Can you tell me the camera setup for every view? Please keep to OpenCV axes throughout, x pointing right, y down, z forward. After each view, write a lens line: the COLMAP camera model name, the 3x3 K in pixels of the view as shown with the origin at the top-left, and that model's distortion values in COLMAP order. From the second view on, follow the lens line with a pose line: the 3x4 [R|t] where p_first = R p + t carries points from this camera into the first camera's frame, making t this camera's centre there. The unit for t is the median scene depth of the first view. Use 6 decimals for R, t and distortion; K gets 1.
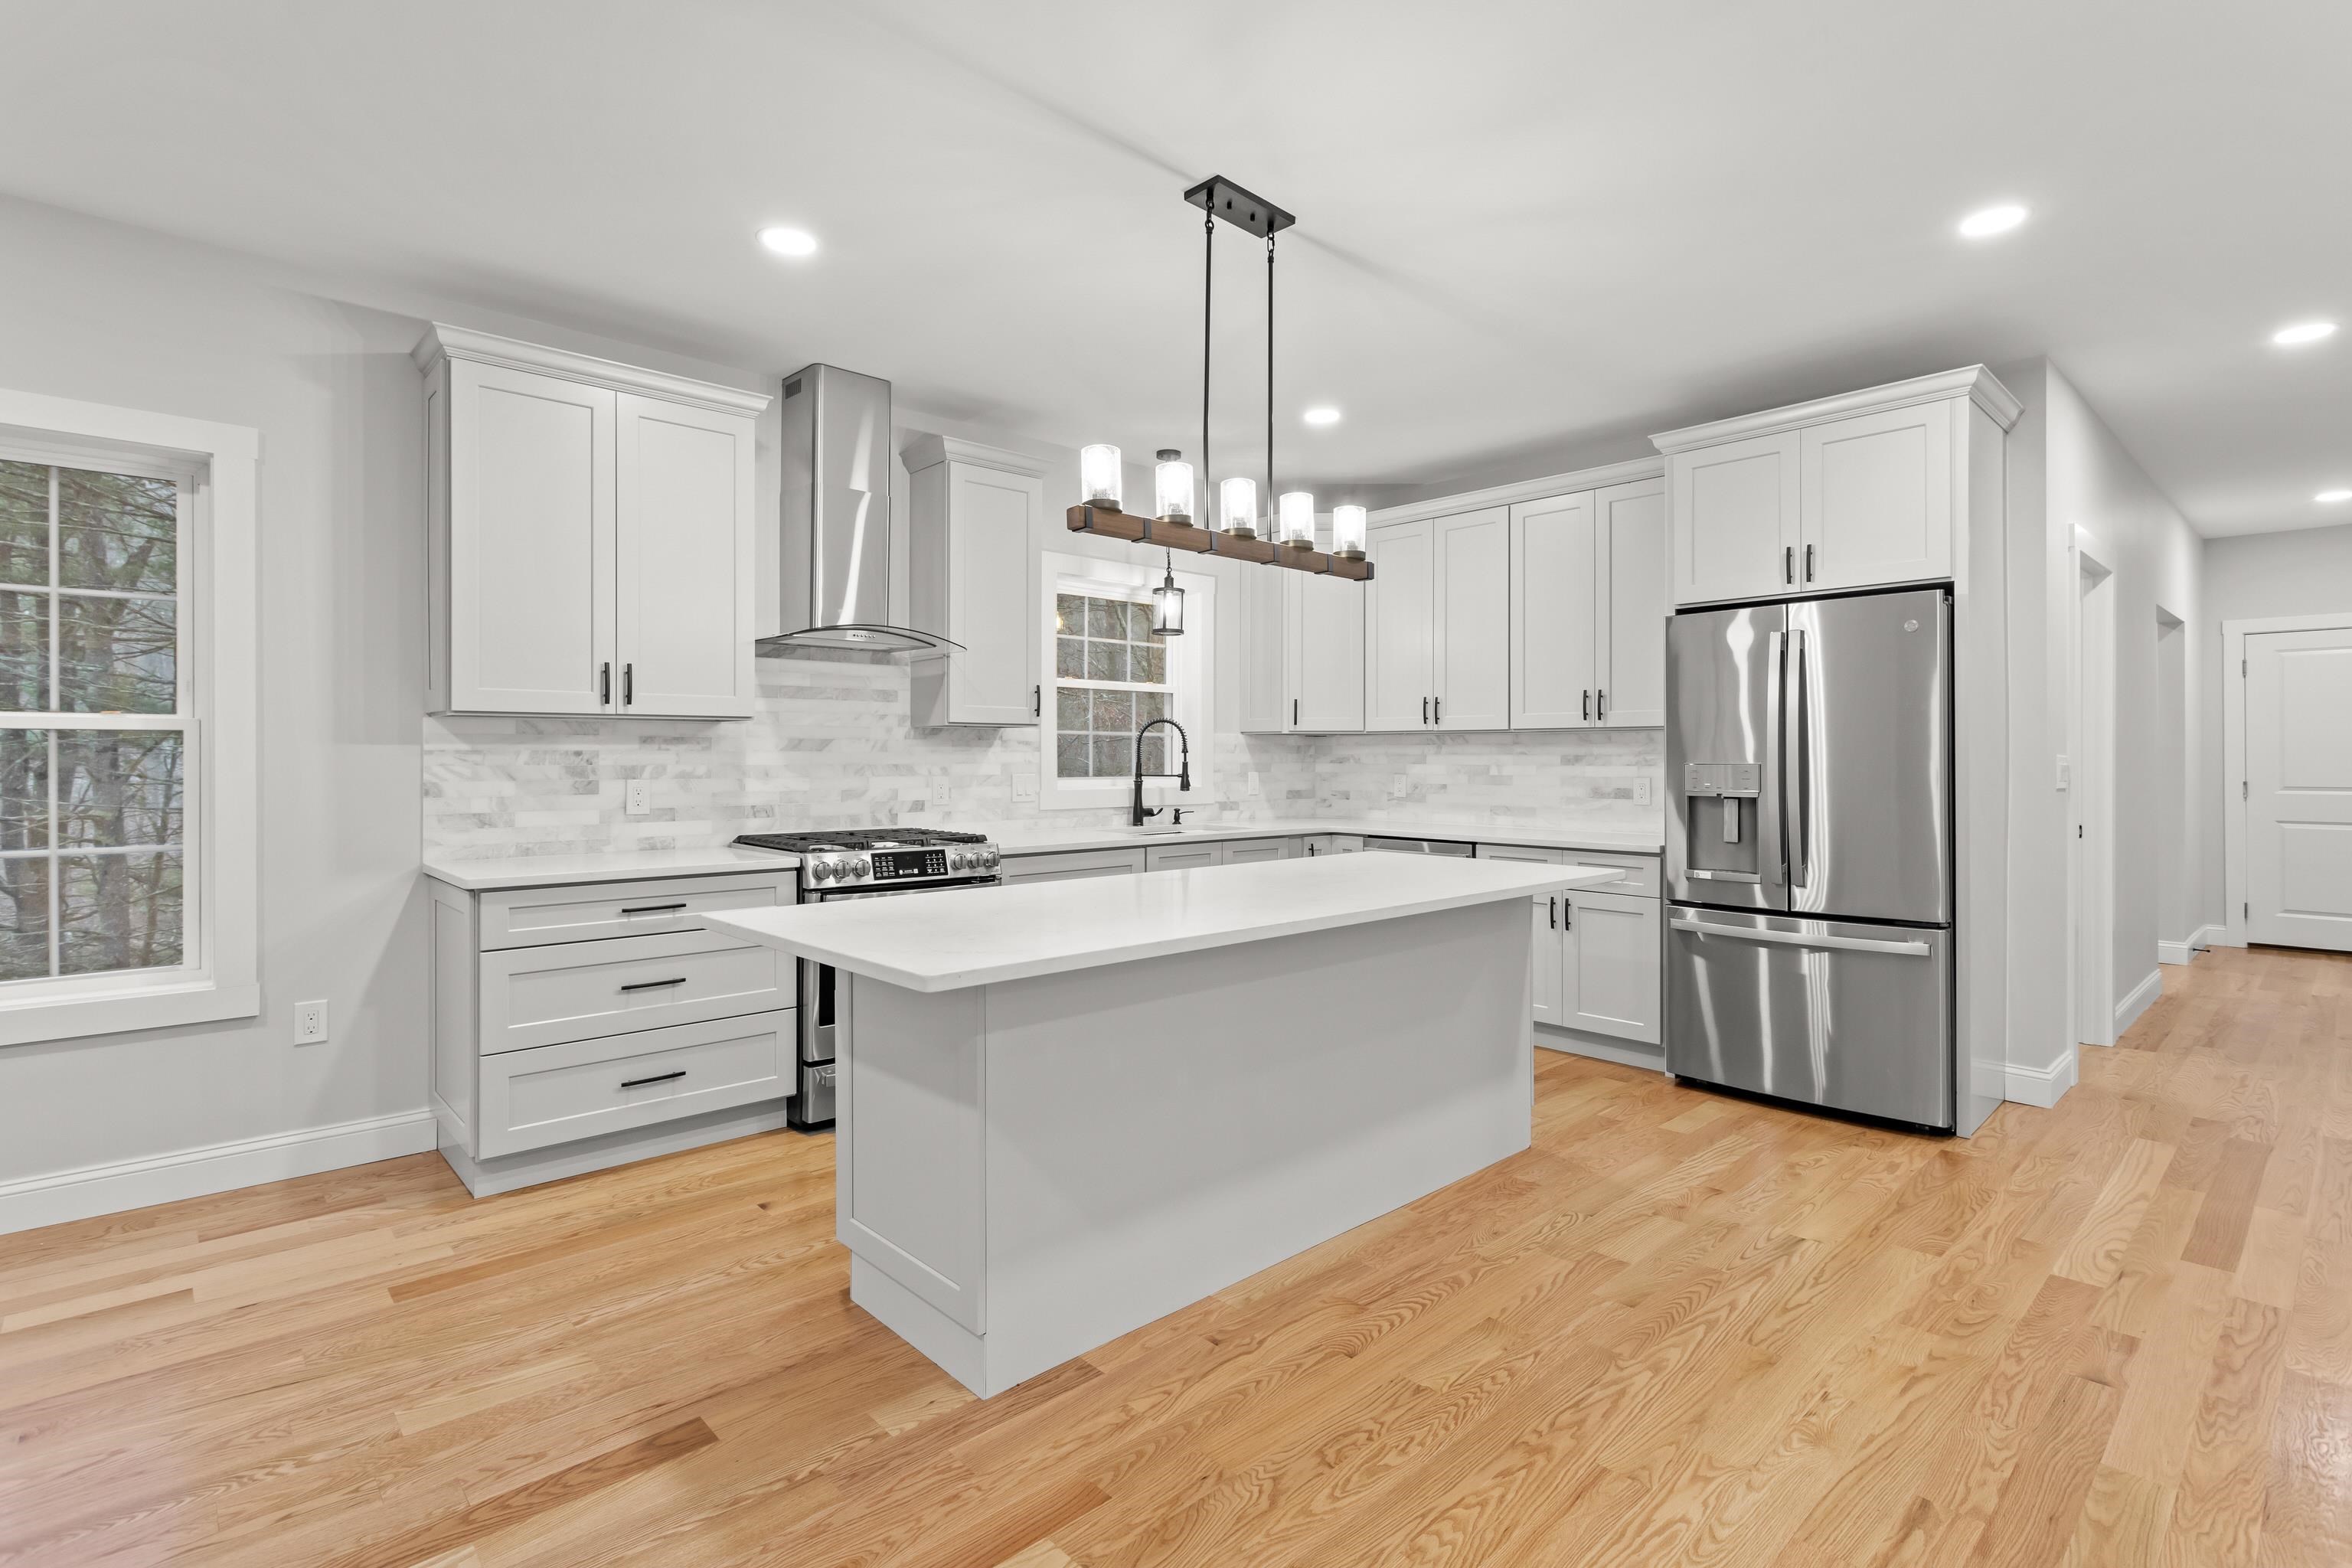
lens RADIAL K [[1115.9, 0, 1167.6], [0, 1115.9, 755.4], [0, 0, 1]] dist [-0.000958, 0.002795]
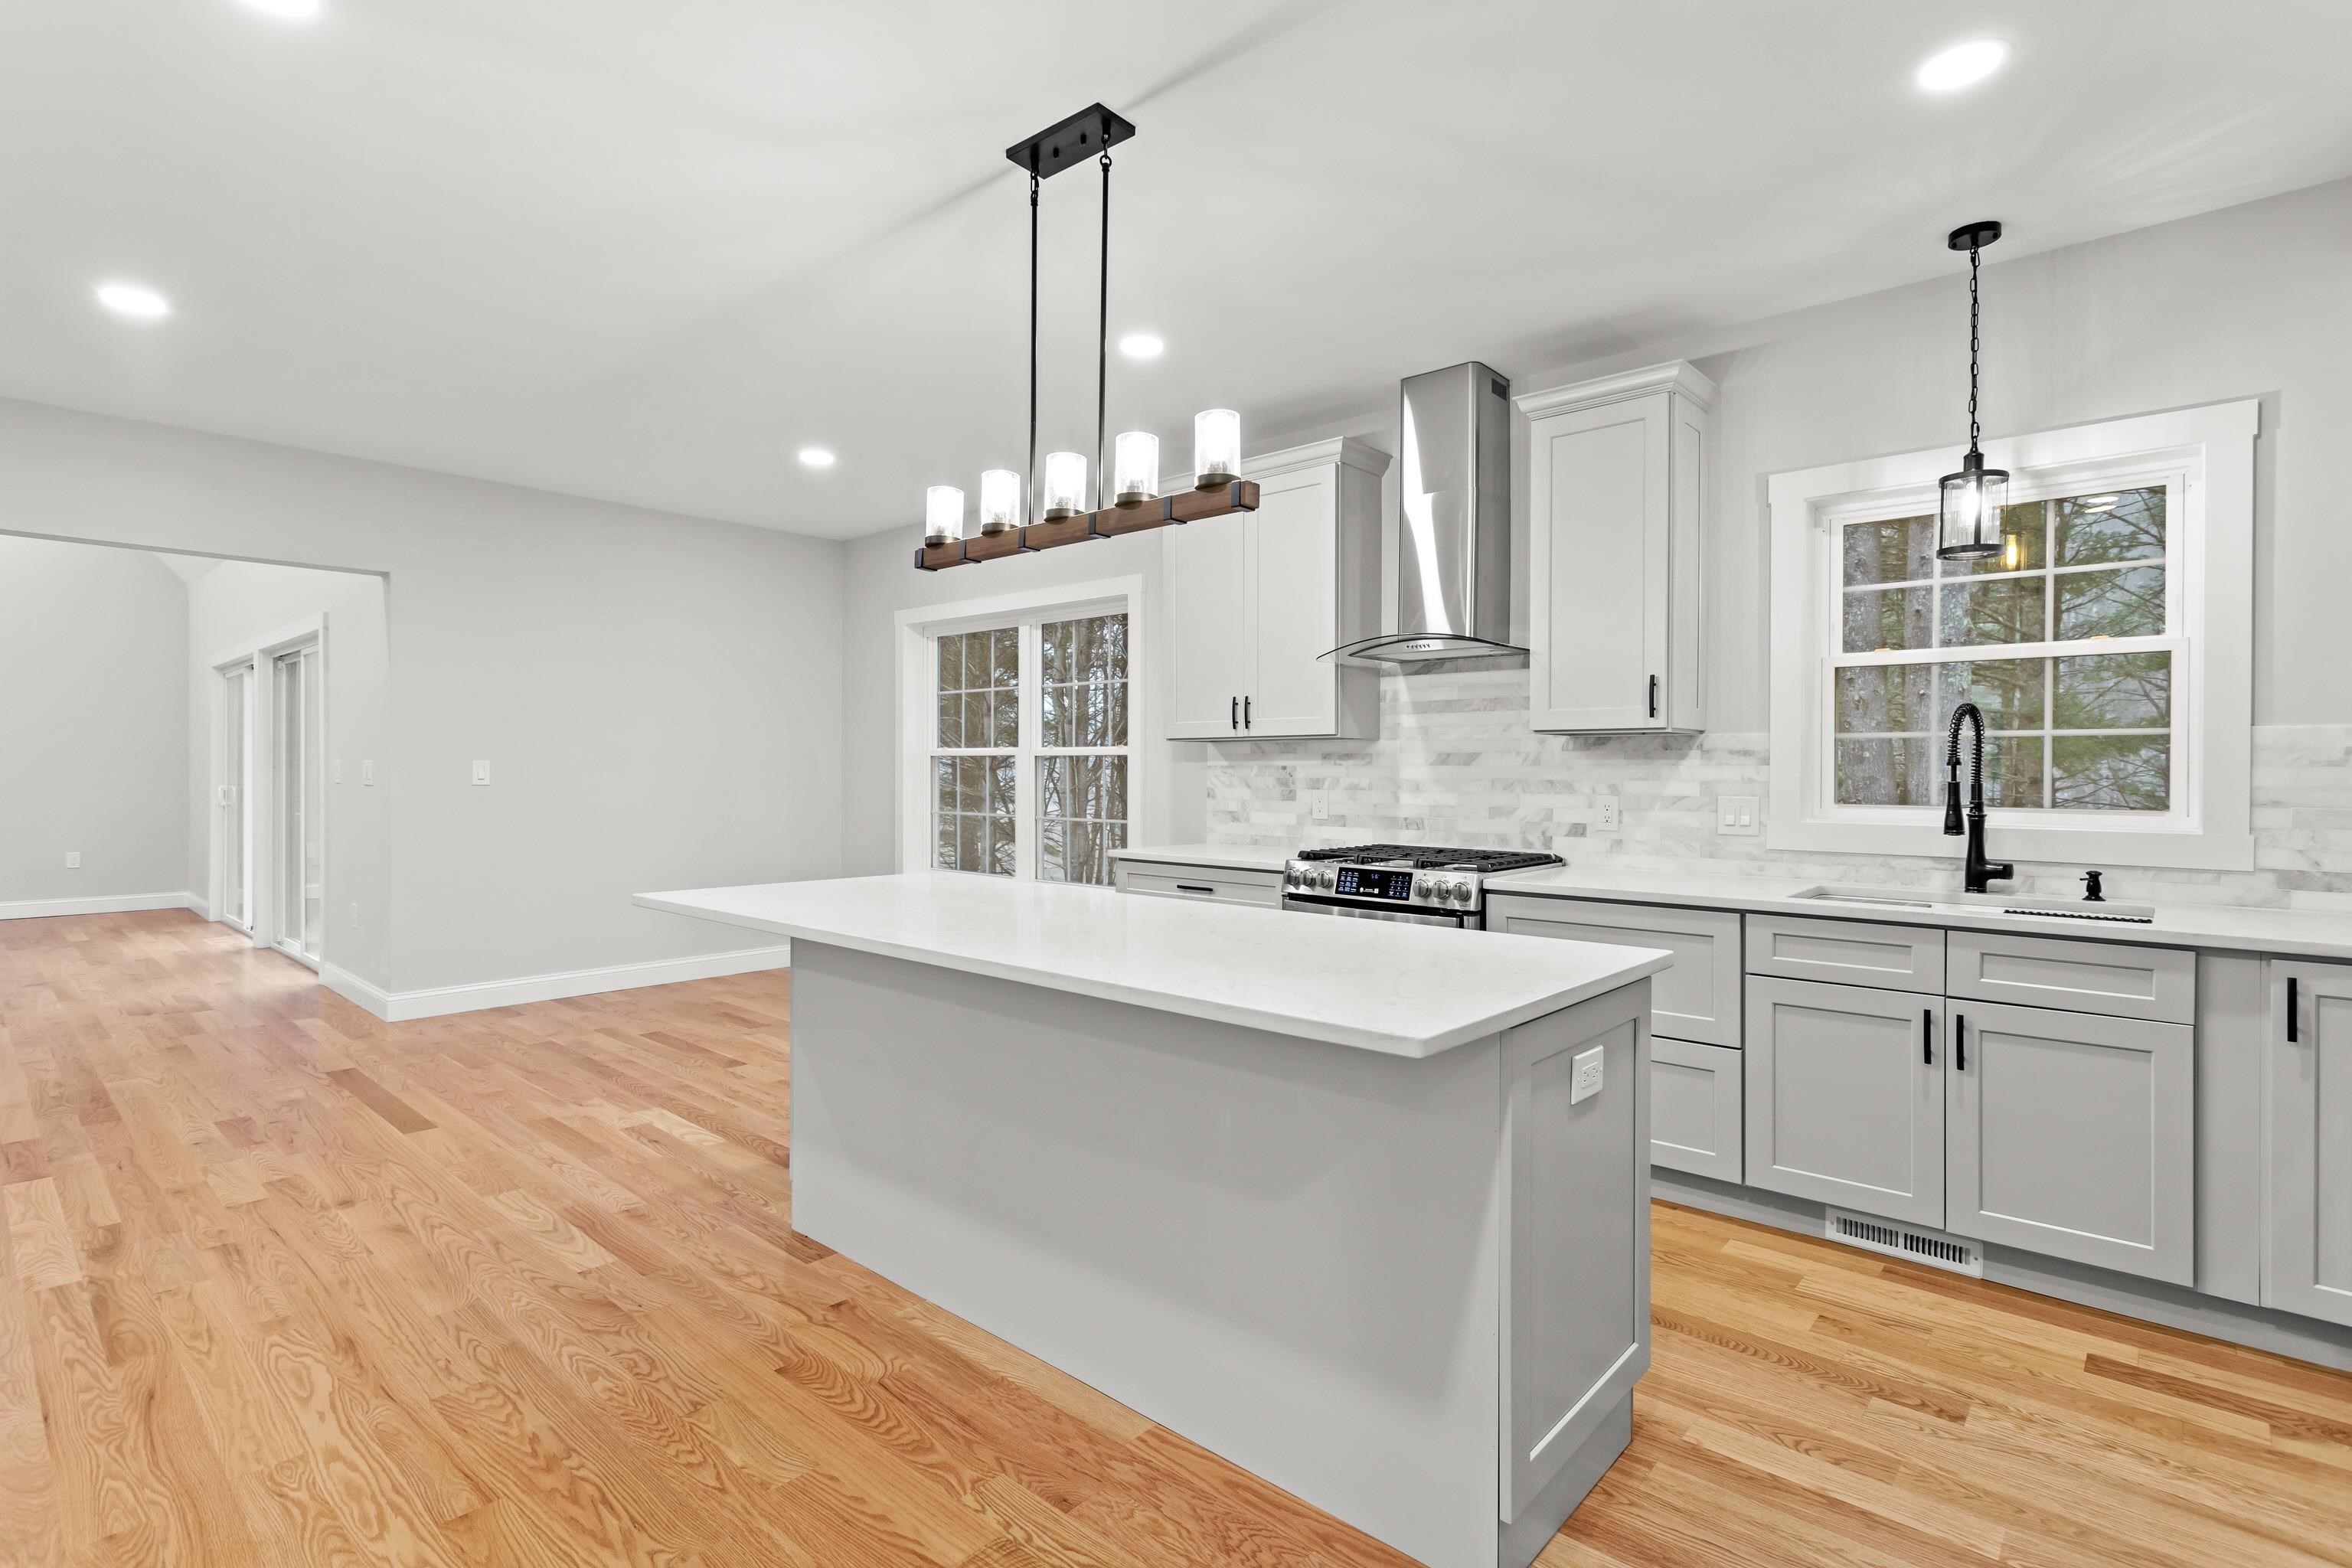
lens RADIAL K [[1115.9, 0, 1193.0], [0, 1115.9, 774.7], [0, 0, 1]] dist [-0.000958, 0.002795]
pose [[0.103765, 0.003699, -0.994595, 0.624412], [-0.002984, 0.999990, 0.003408, 0.001685], [0.994597, 0.002614, 0.103775, 0.662961]]
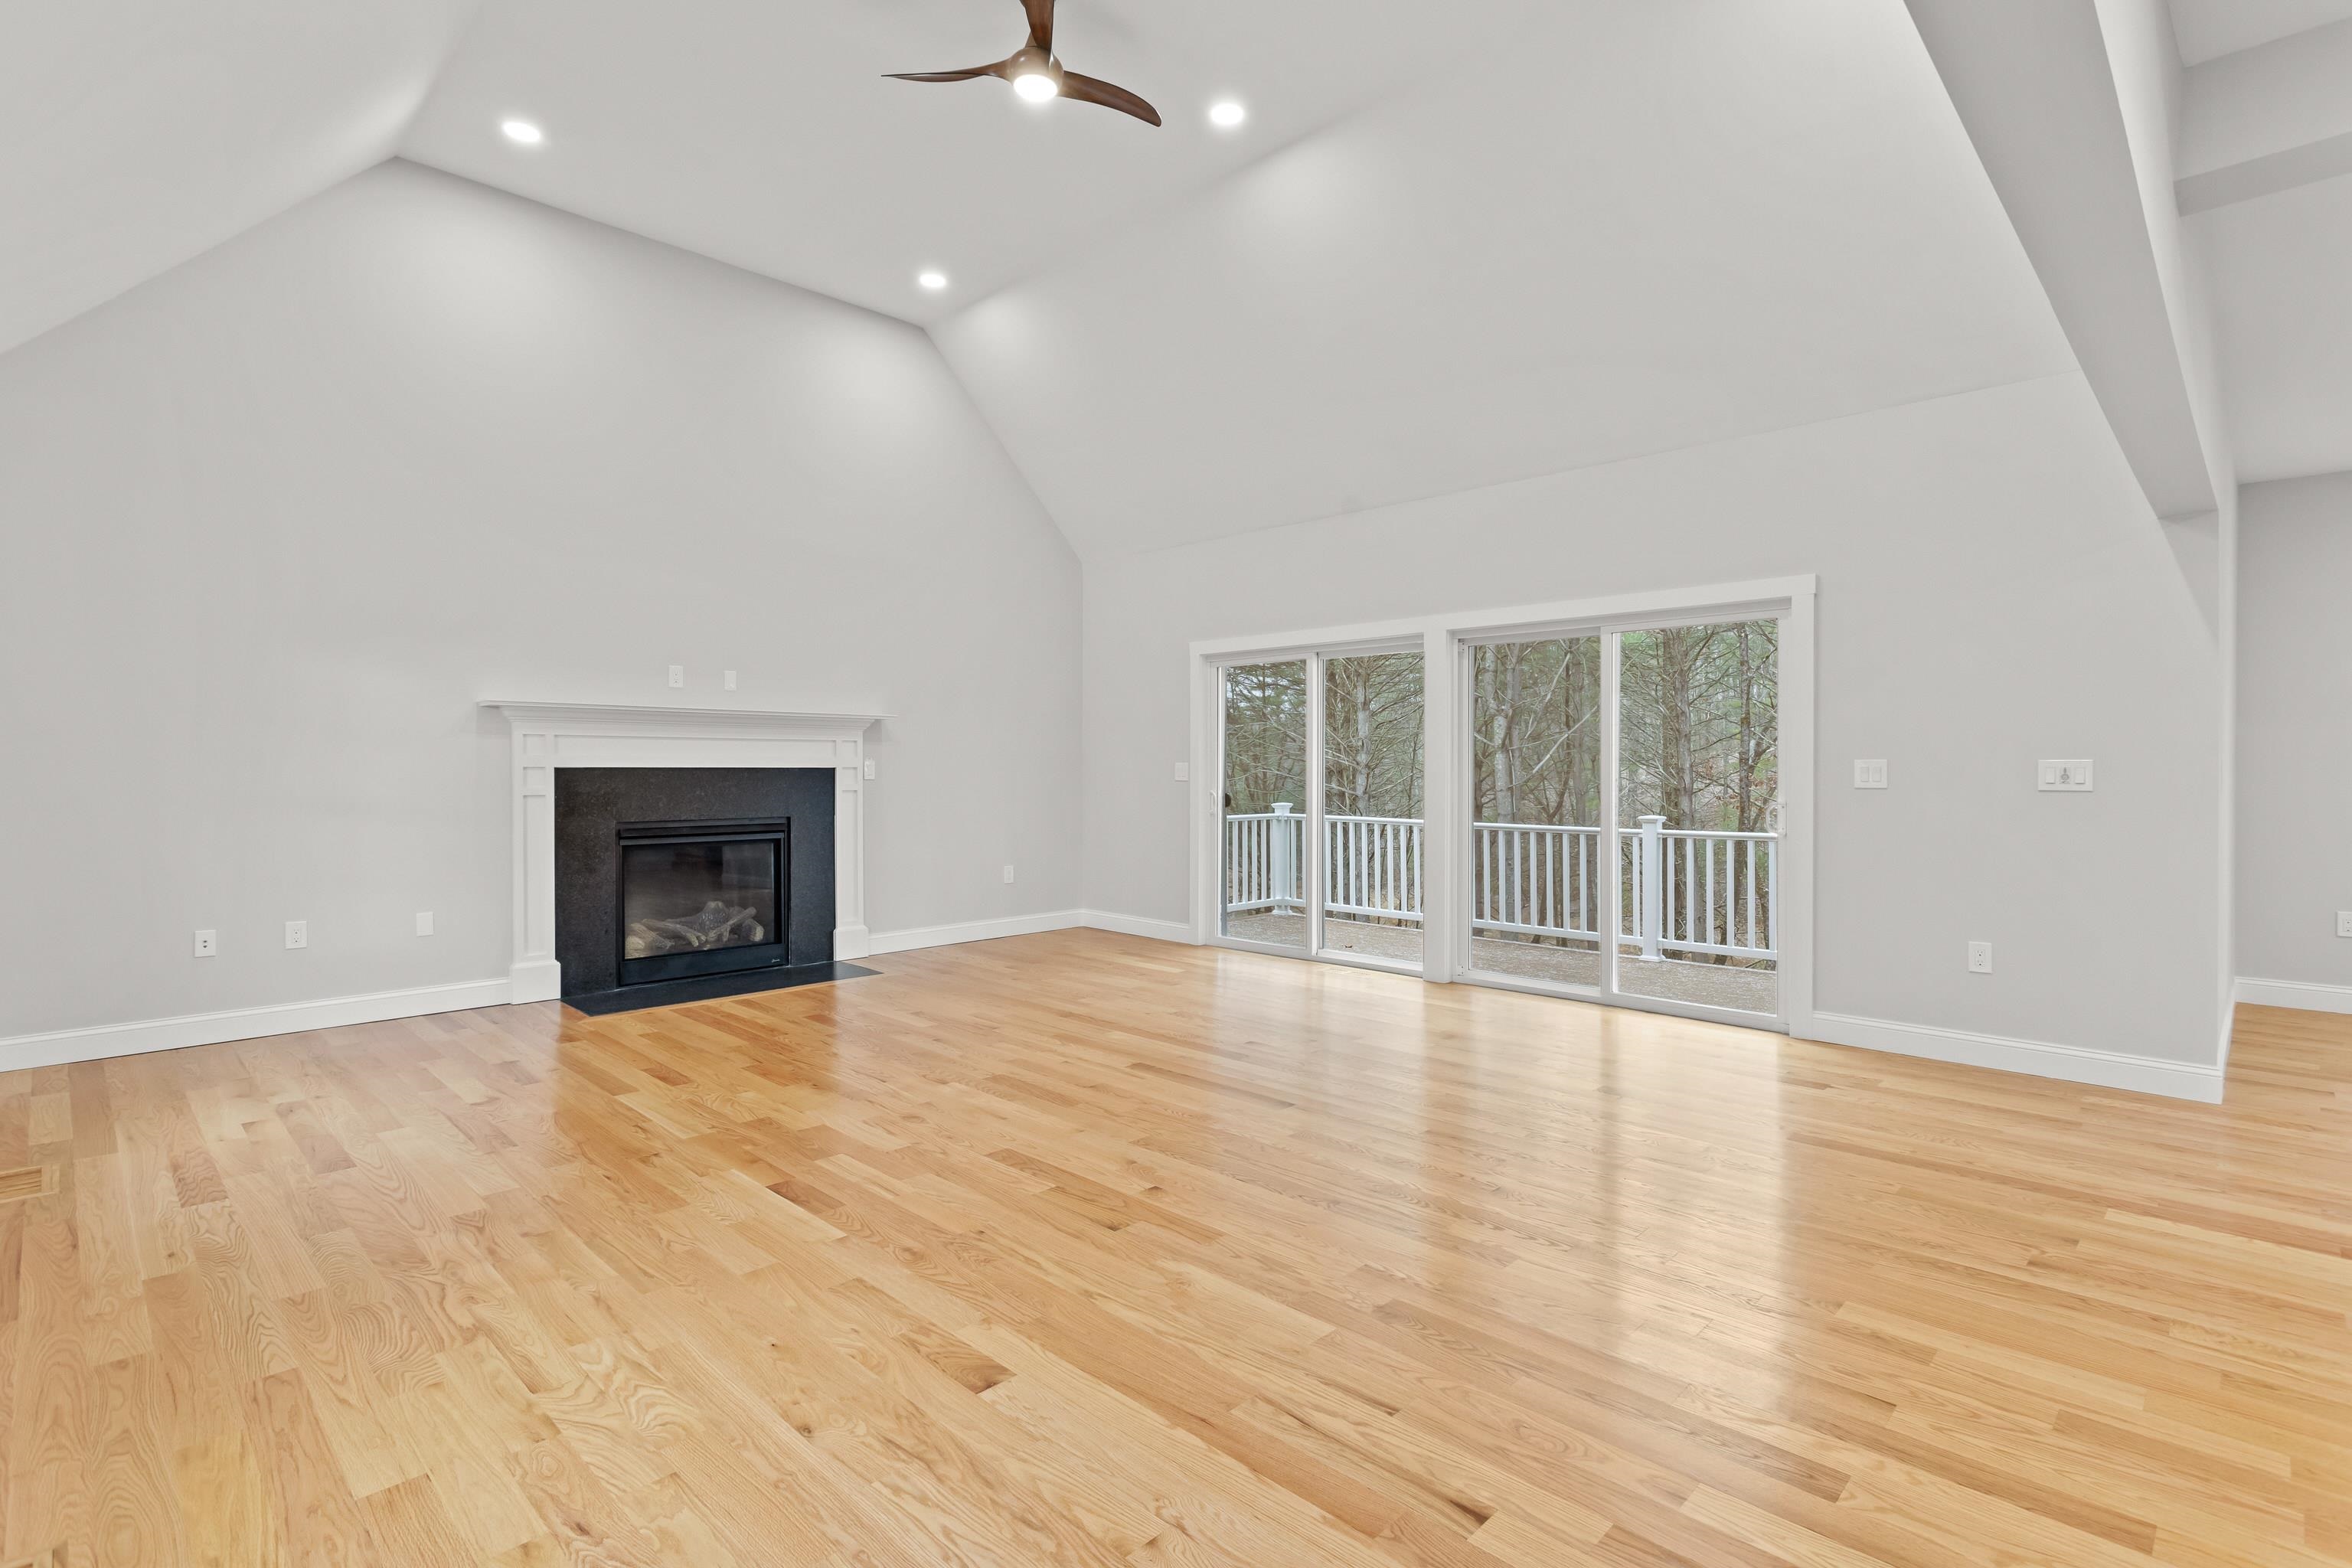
lens RADIAL K [[1115.9, 0, 1193.9], [0, 1115.9, 765.2], [0, 0, 1]] dist [-0.000958, 0.002795]
pose [[0.058939, -0.000628, -0.998261, 0.192831], [0.002036, 0.999998, -0.000509, -0.002485], [0.998260, -0.002002, 0.058940, -1.001549]]
